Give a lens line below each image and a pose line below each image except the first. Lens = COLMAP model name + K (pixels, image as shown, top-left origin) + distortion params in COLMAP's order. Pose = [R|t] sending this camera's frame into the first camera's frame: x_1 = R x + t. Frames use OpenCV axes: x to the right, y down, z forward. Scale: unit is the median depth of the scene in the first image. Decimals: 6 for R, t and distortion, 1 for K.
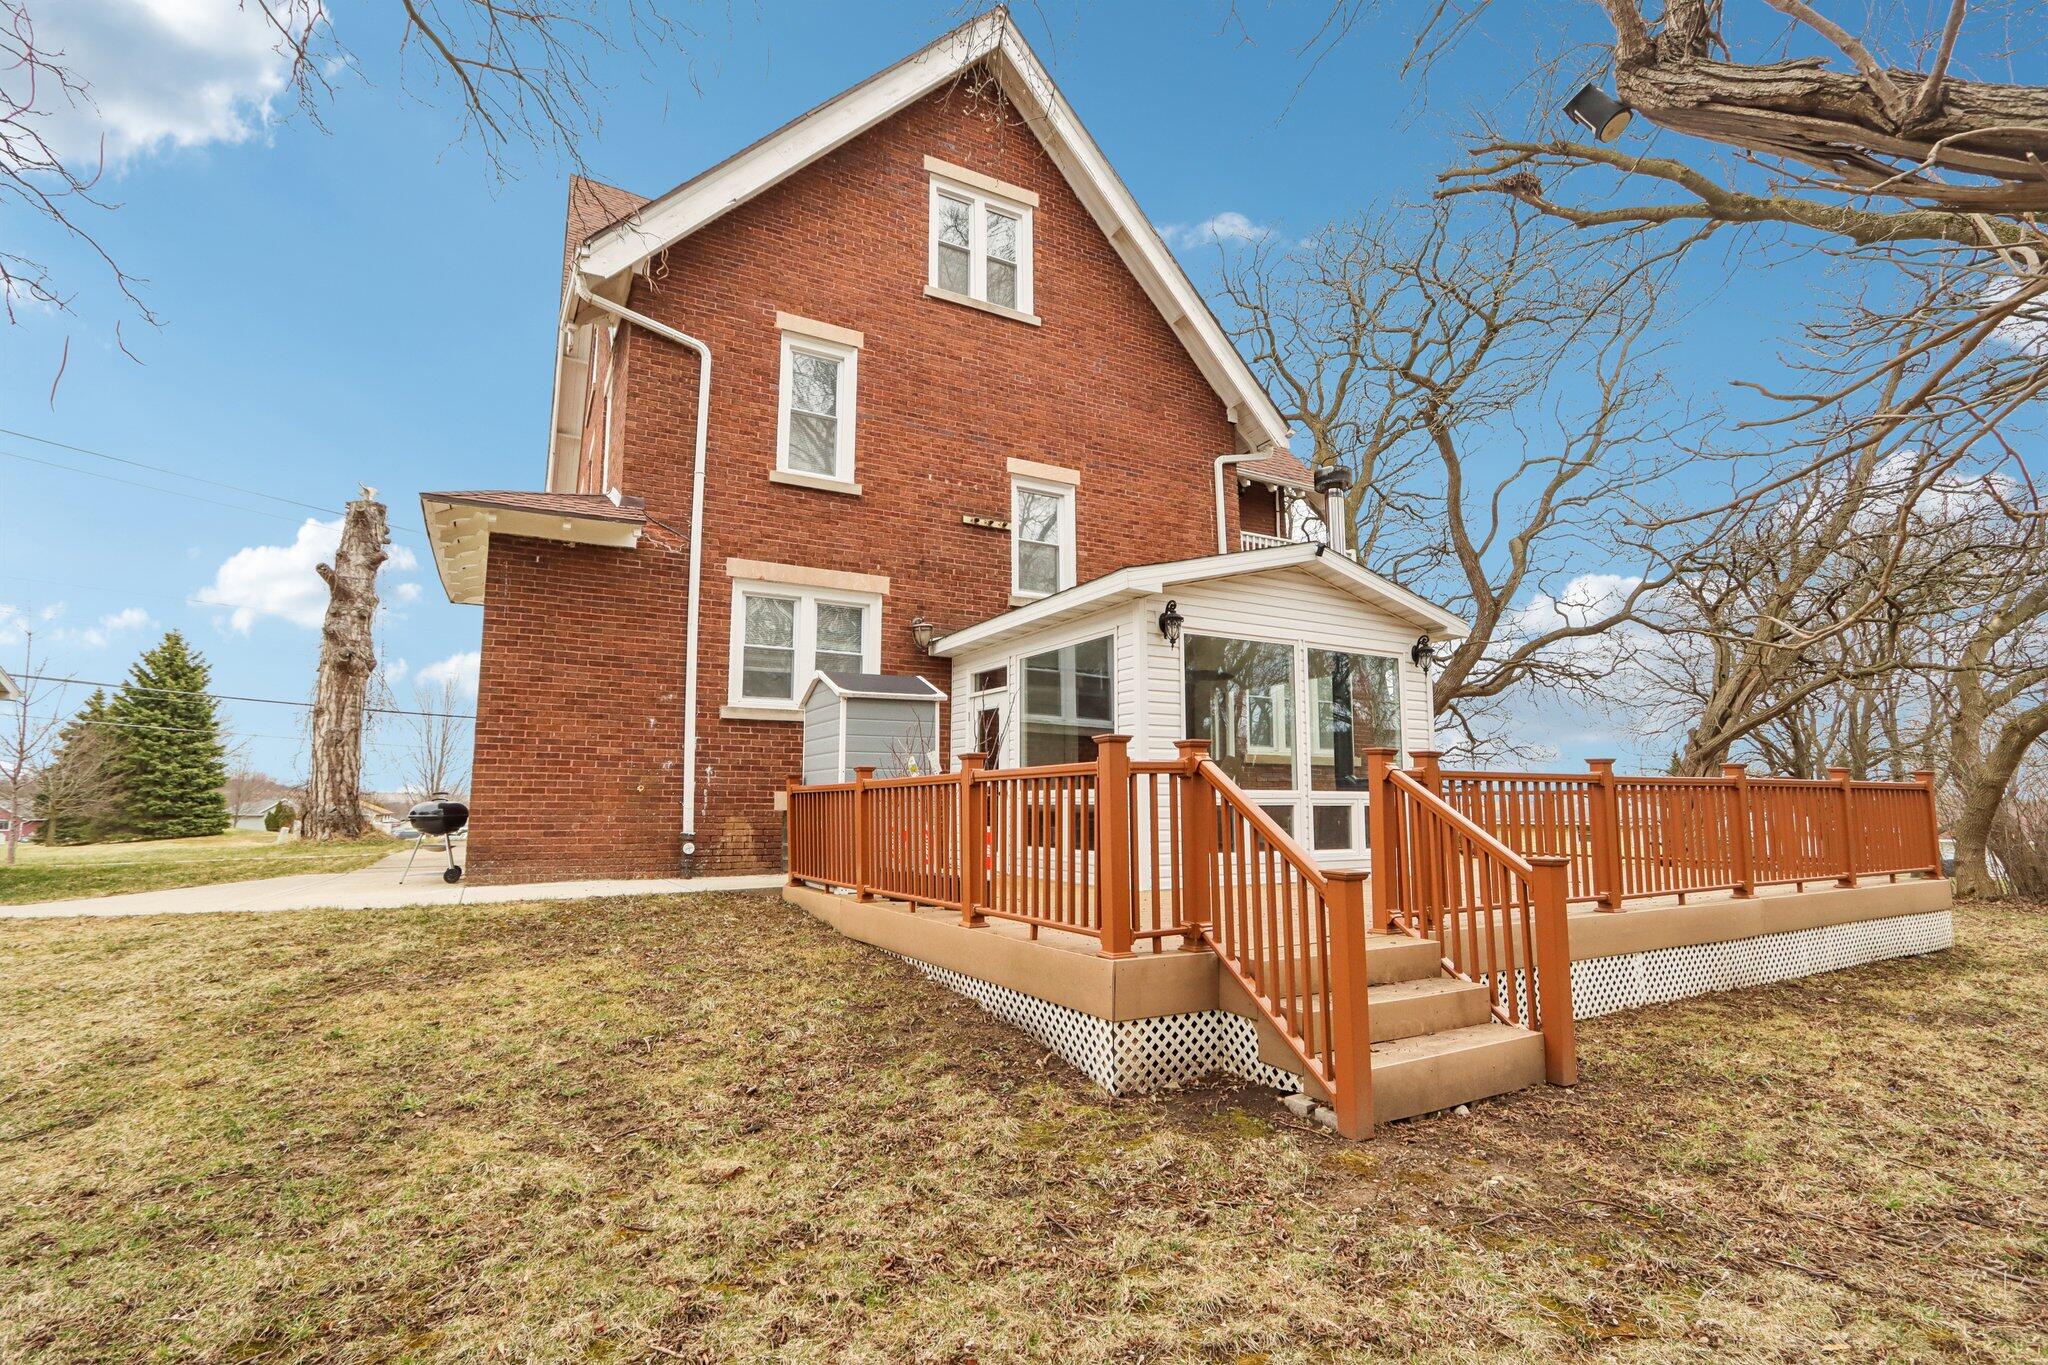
lens RADIAL K [[946.0, 0, 1023.7], [0, 946.0, 691.3], [0, 0, 1]] dist [-0.018001, 0.003206]
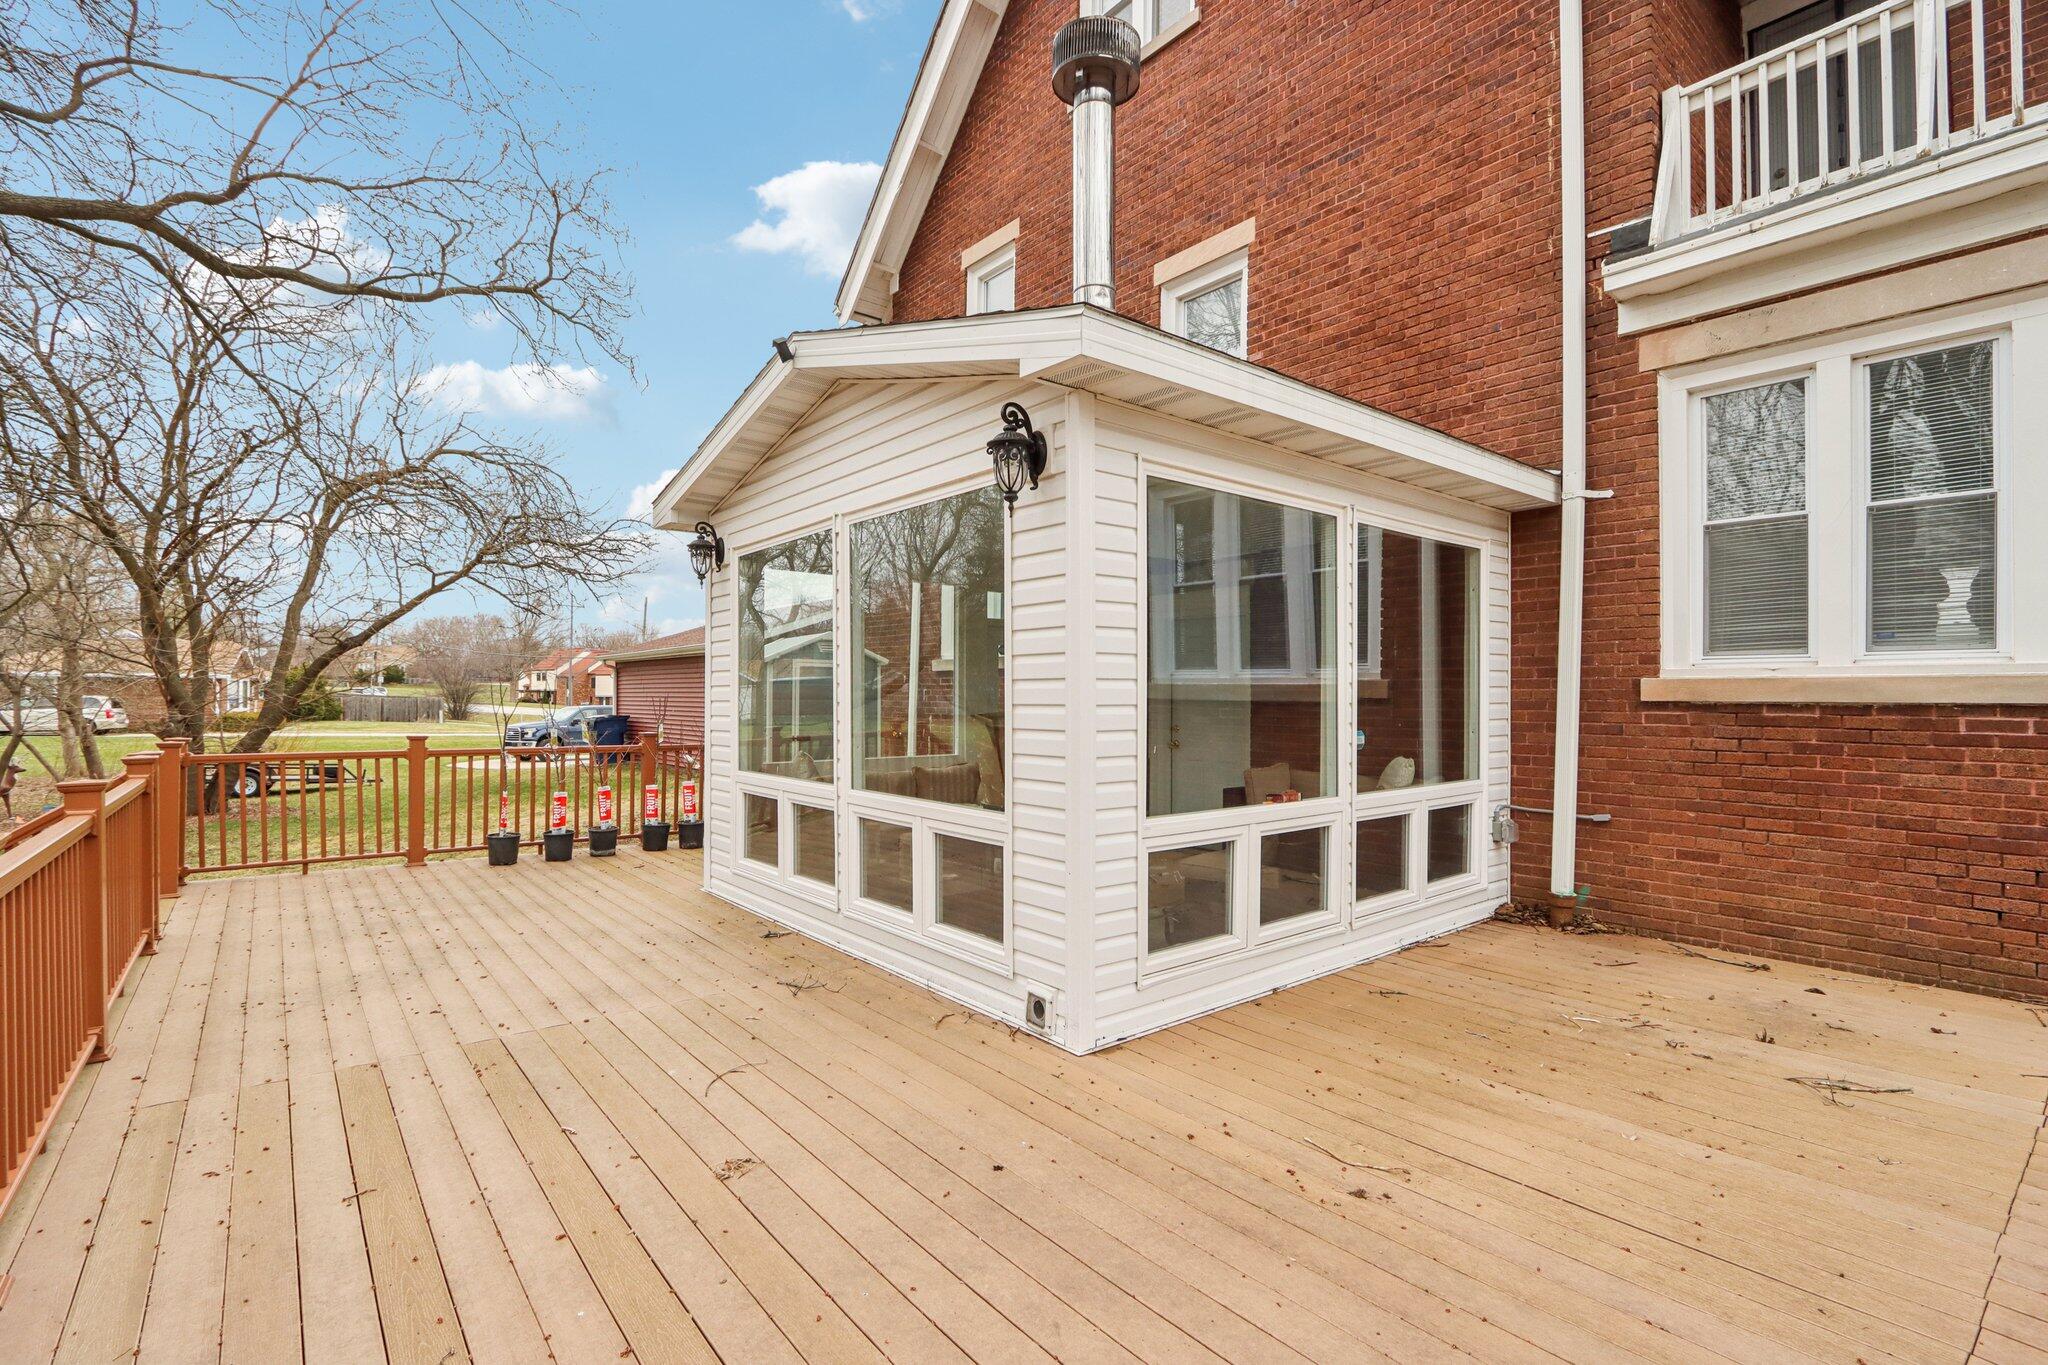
lens RADIAL K [[946.0, 0, 1032.9], [0, 946.0, 680.7], [0, 0, 1]] dist [-0.018001, 0.003206]
pose [[0.177350, -0.013000, -0.984062, 0.702450], [0.120886, 0.992628, 0.008673, 0.040510], [0.976695, -0.120498, 0.177615, 0.827387]]
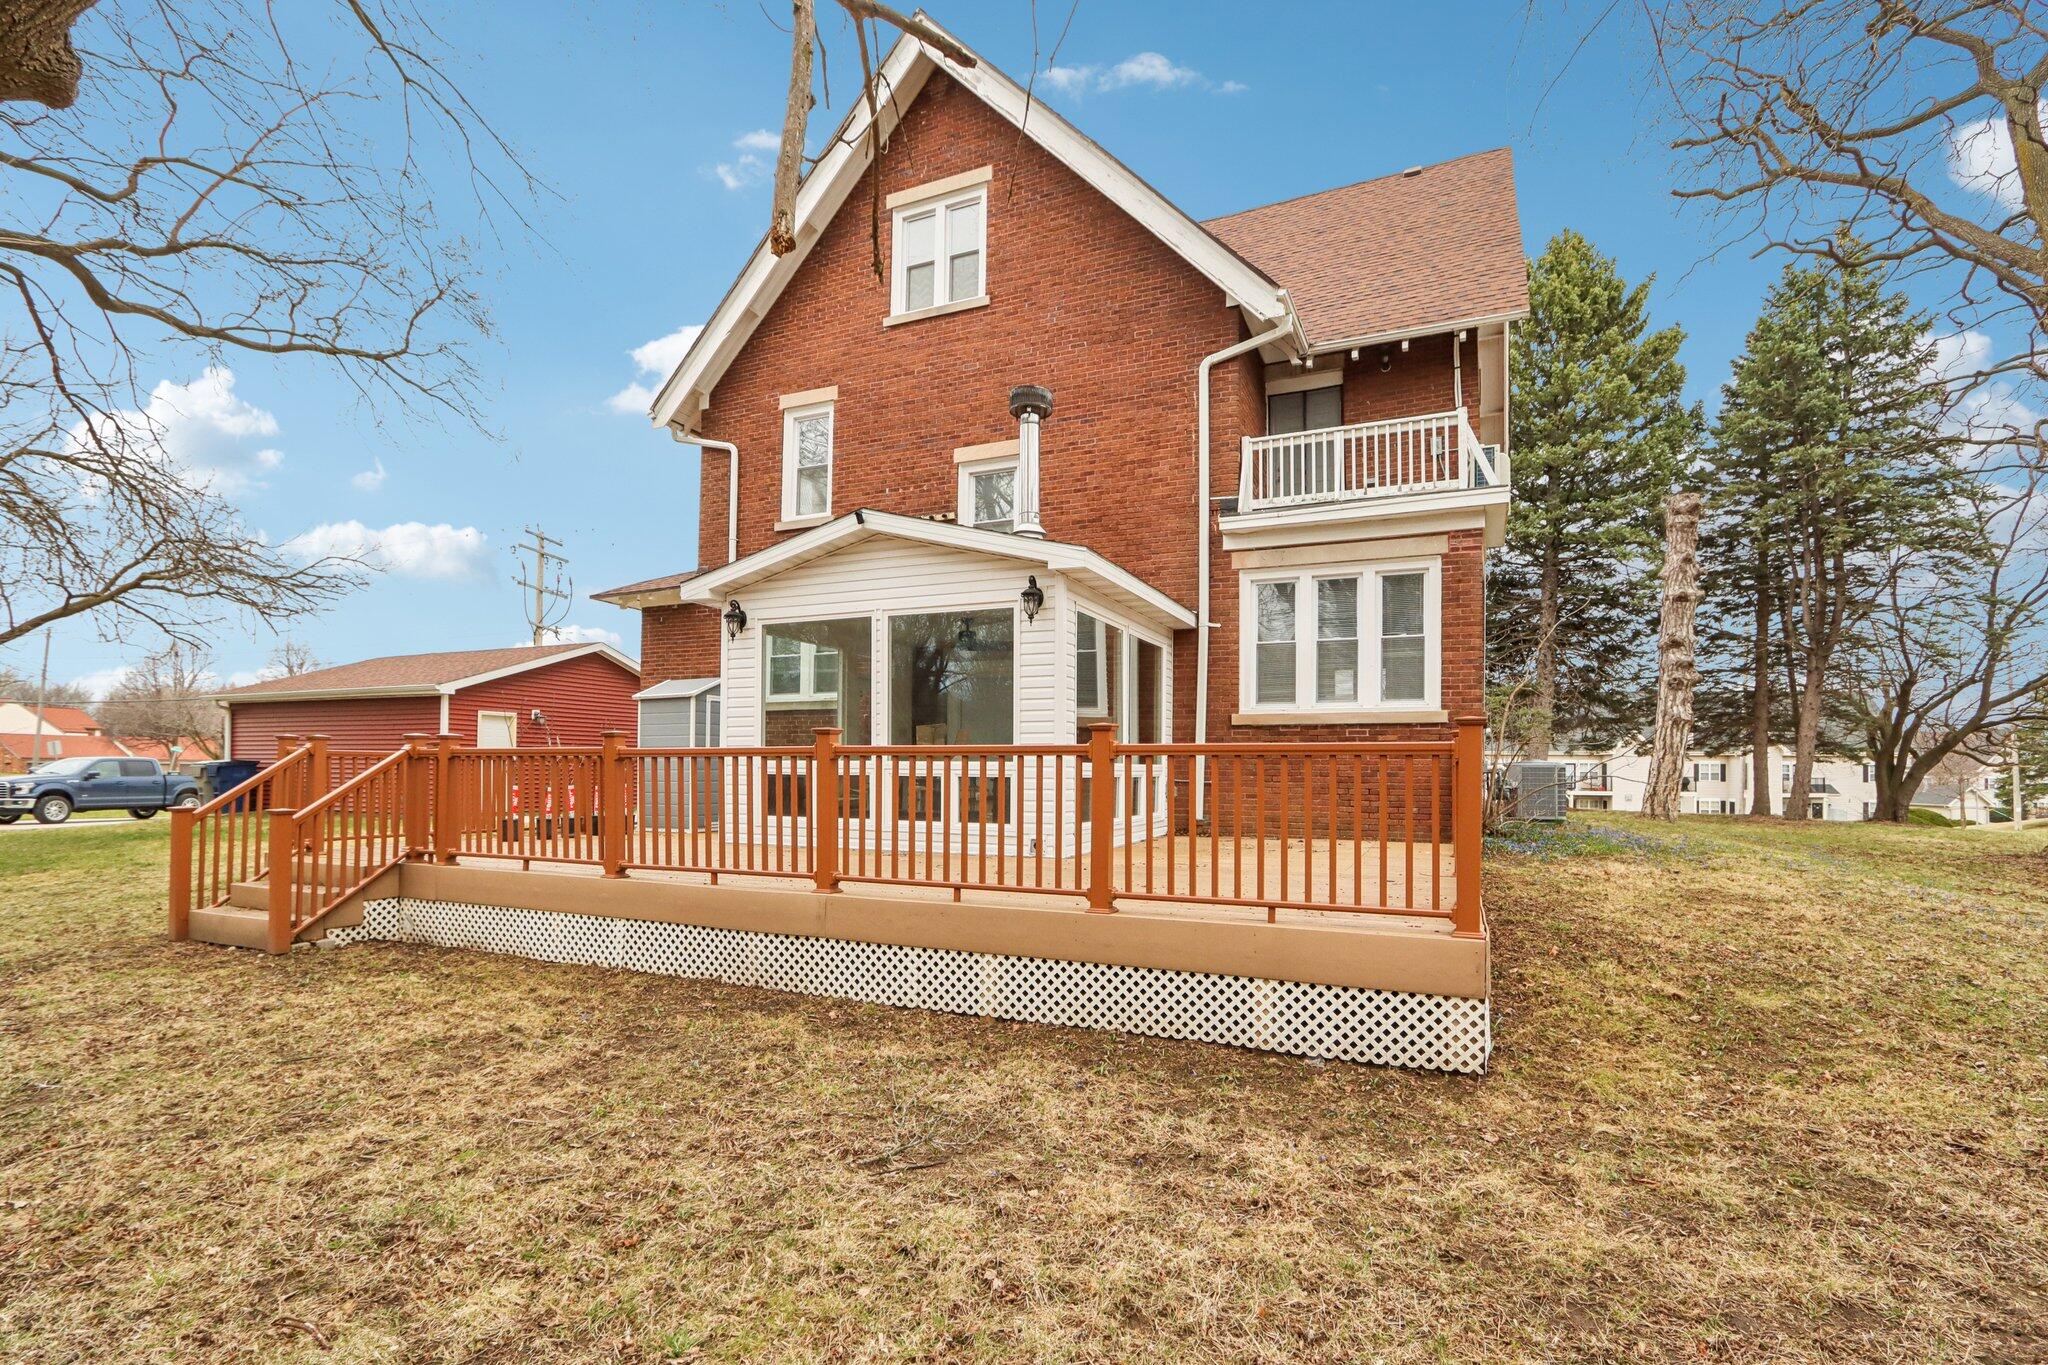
lens RADIAL K [[946.0, 0, 1042.5], [0, 946.0, 738.5], [0, 0, 1]] dist [-0.018001, 0.003206]
pose [[0.606630, -0.019447, -0.794746, 0.969616], [0.094549, 0.994370, 0.047838, 0.039112], [0.789342, -0.104162, 0.605053, 0.437872]]
